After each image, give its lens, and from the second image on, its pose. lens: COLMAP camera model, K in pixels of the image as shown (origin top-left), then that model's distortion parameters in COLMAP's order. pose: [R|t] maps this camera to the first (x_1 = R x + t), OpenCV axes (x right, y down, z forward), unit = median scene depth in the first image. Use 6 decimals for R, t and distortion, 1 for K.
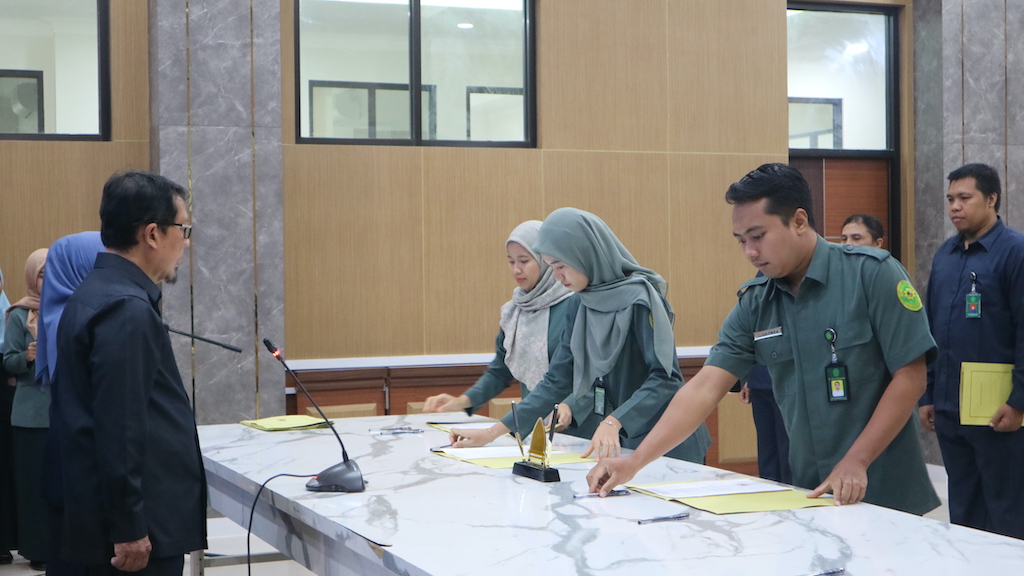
lens RADIAL K [[1599.8, 0, 512.0], [0, 1599.8, 288.0], [0, 0, 1]] dist [0.016530, 0.081884]
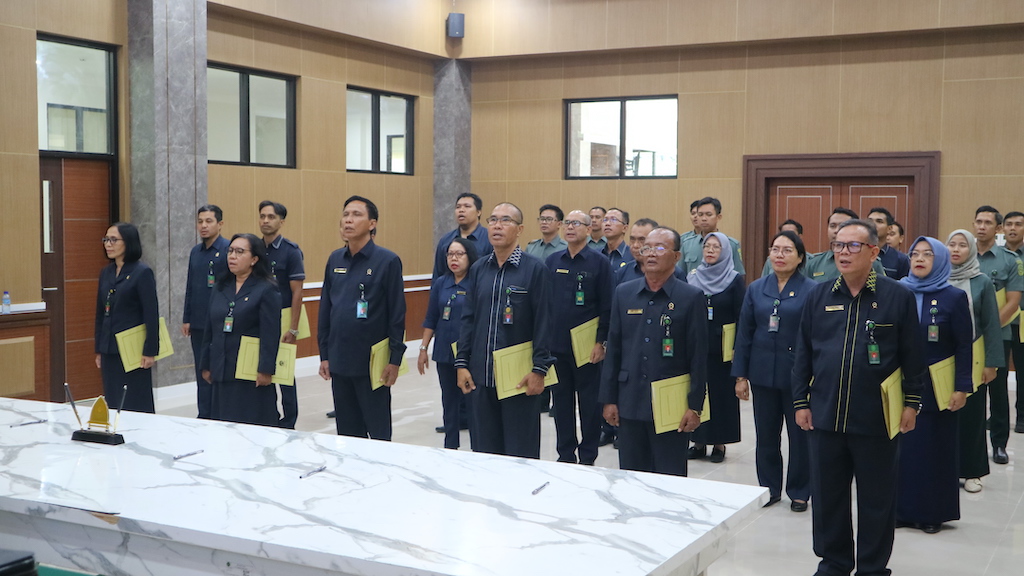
lens RADIAL K [[1199.1, 0, 512.0], [0, 1199.1, 288.0], [0, 0, 1]] dist [-0.008048, 0.148057]
pose [[0.776103, -0.022803, 0.630194, -0.167199], [-0.006215, 0.999021, 0.043803, -0.025469], [-0.630576, -0.037912, 0.775201, 0.018168]]
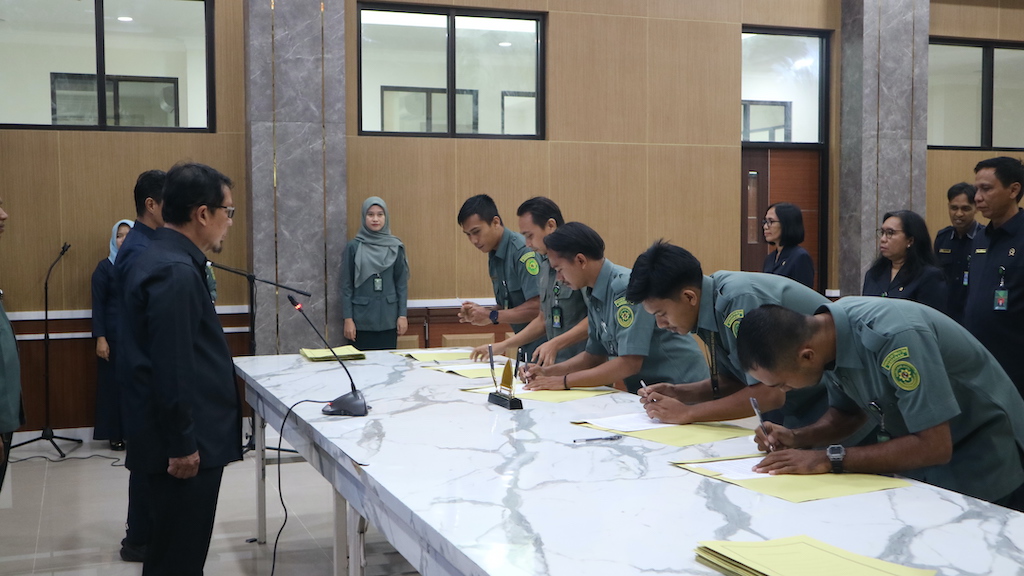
lens RADIAL K [[1199.1, 0, 512.0], [0, 1199.1, 288.0], [0, 0, 1]] dist [-0.008048, 0.148057]
pose [[0.999373, 0.010383, -0.033842, 0.025726], [-0.009053, 0.999190, 0.039214, -0.005996], [0.034222, -0.038883, 0.998658, 0.026158]]
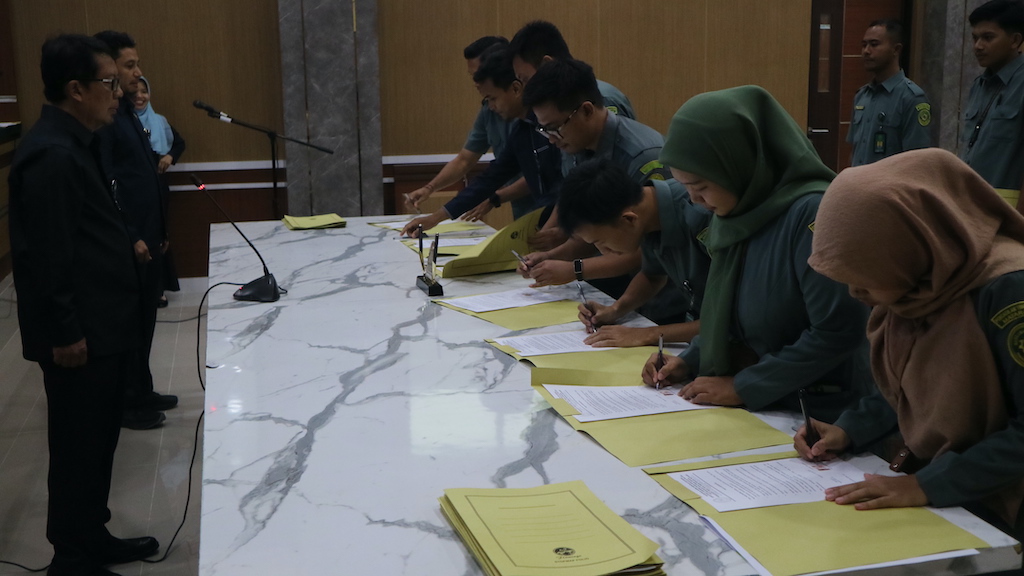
lens RADIAL K [[1199.1, 0, 512.0], [0, 1199.1, 288.0], [0, 0, 1]] dist [-0.008048, 0.148057]
pose [[0.989162, 0.030009, -0.143732, 0.102621], [-0.004311, 0.984405, 0.175862, -0.021133], [0.146768, -0.173336, 0.973865, 0.064683]]
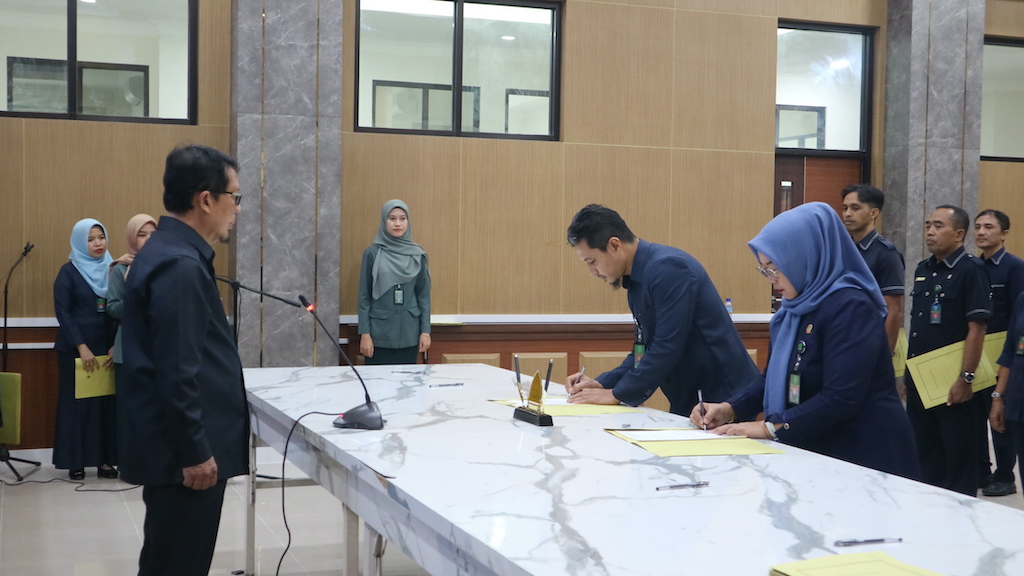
lens RADIAL K [[1336.4, 0, 512.0], [0, 1336.4, 288.0], [0, 0, 1]] dist [0.013002, 0.149385]
pose [[0.999227, 0.028884, -0.026664, 0.011348], [-0.028334, 0.999382, 0.020781, 0.001072], [0.027248, -0.020009, 0.999428, 0.017970]]
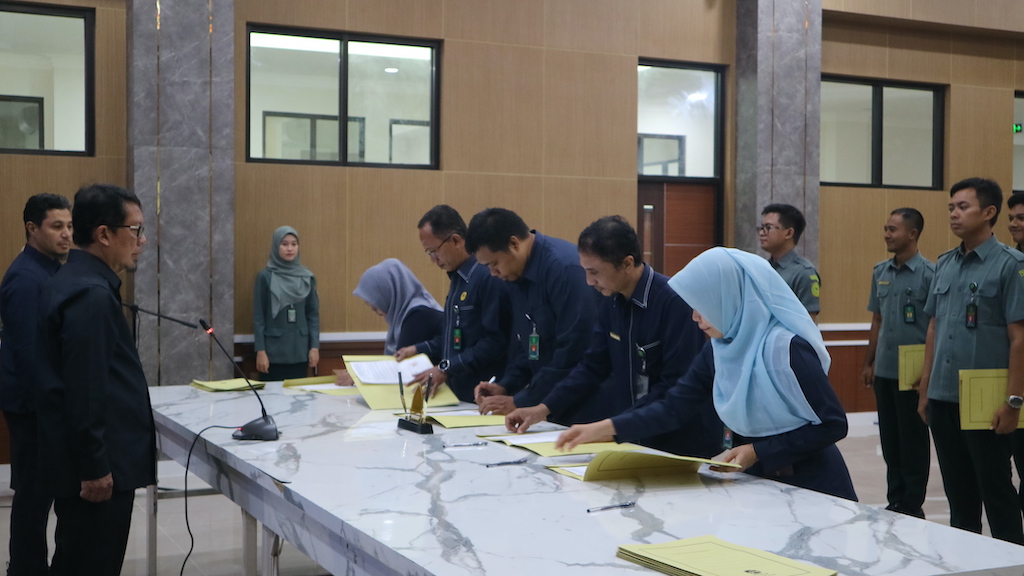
lens RADIAL K [[1272.6, 0, 512.0], [0, 1272.6, 288.0], [0, 0, 1]] dist [0.019916, 0.090204]
pose [[0.997960, 0.016285, 0.061723, 0.013674], [-0.016716, 0.999839, 0.006475, -0.001736], [-0.061608, -0.007494, 0.998072, -0.010841]]
